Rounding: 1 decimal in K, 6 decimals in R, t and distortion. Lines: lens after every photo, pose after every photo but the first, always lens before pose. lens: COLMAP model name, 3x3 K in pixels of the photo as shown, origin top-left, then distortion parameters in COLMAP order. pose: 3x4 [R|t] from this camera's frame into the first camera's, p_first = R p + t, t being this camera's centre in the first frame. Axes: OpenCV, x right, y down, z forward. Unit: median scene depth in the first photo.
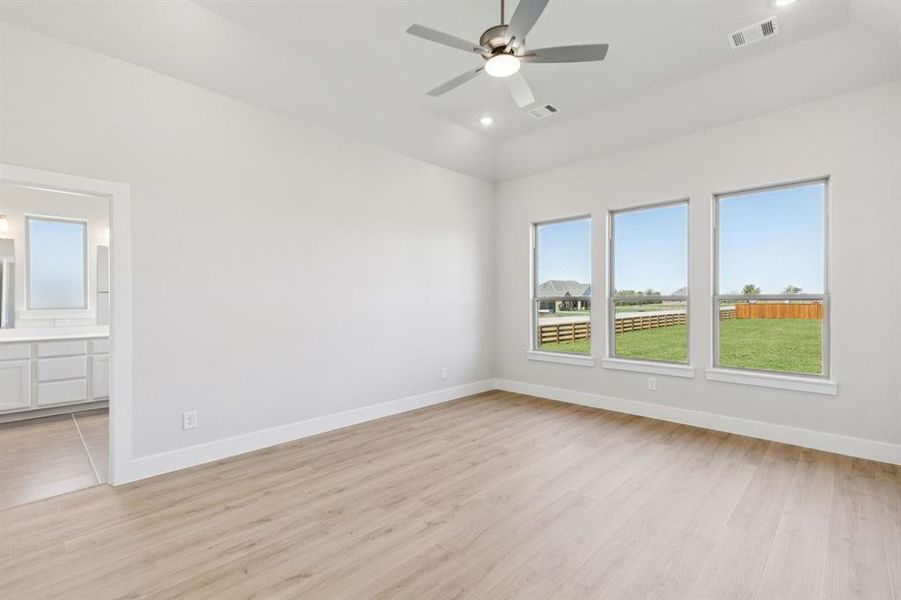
lens RADIAL K [[407.0, 0, 454.4], [0, 407.0, 302.2], [0, 0, 1]] dist [0.007714, -0.000590]
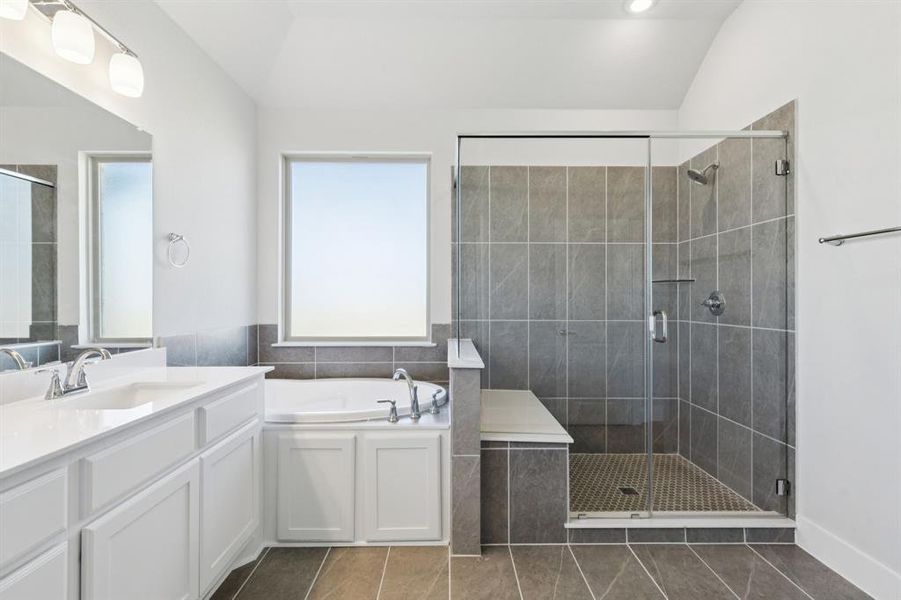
lens RADIAL K [[407.0, 0, 451.6], [0, 407.0, 299.7], [0, 0, 1]] dist [0.007714, -0.000590]
pose [[0.712386, 0.003456, 0.701779, -0.904370], [0.000986, 0.999982, -0.005925, 0.014907], [-0.701787, 0.004913, 0.712370, 0.720061]]
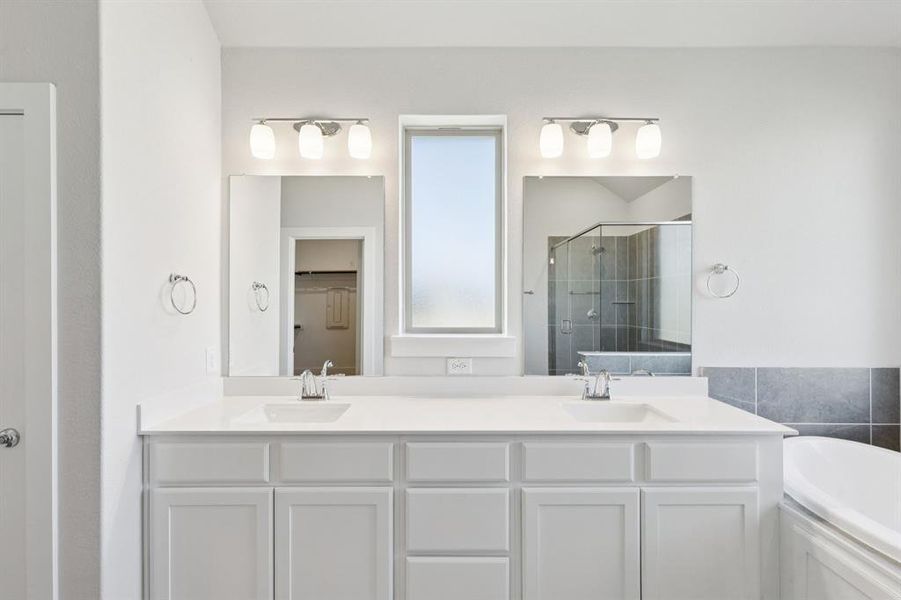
lens RADIAL K [[407.0, 0, 453.5], [0, 407.0, 301.6], [0, 0, 1]] dist [0.007714, -0.000590]
pose [[0.700451, 0.005272, -0.713681, -0.695539], [-0.007621, 0.999971, -0.000092, -0.017597], [0.713660, 0.005504, 0.700471, 0.735955]]
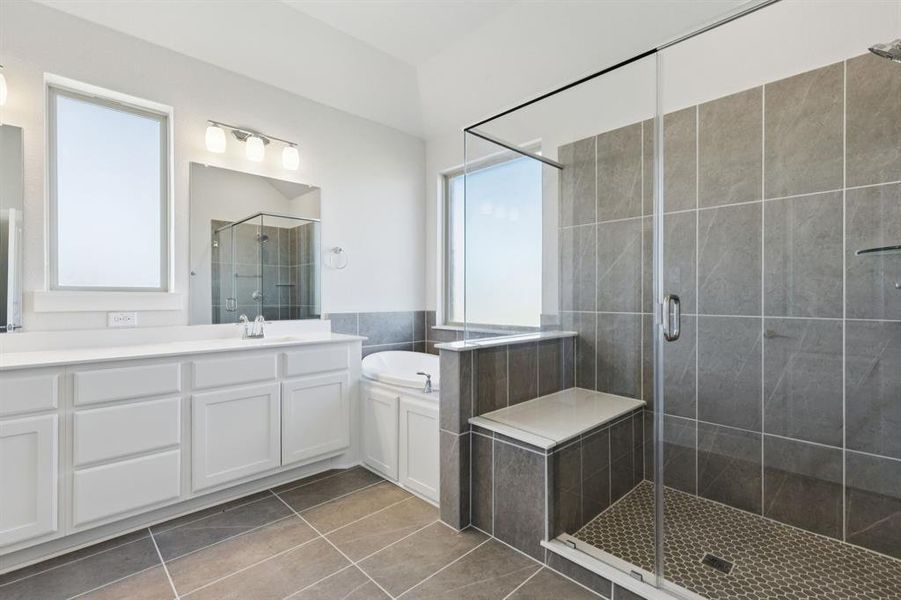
lens RADIAL K [[407.0, 0, 454.9], [0, 407.0, 298.4], [0, 0, 1]] dist [0.007714, -0.000590]
pose [[0.999655, 0.002791, -0.026101, -0.593366], [-0.002886, 0.999989, -0.003626, 0.027730], [0.026090, 0.003700, 0.999653, 0.568881]]
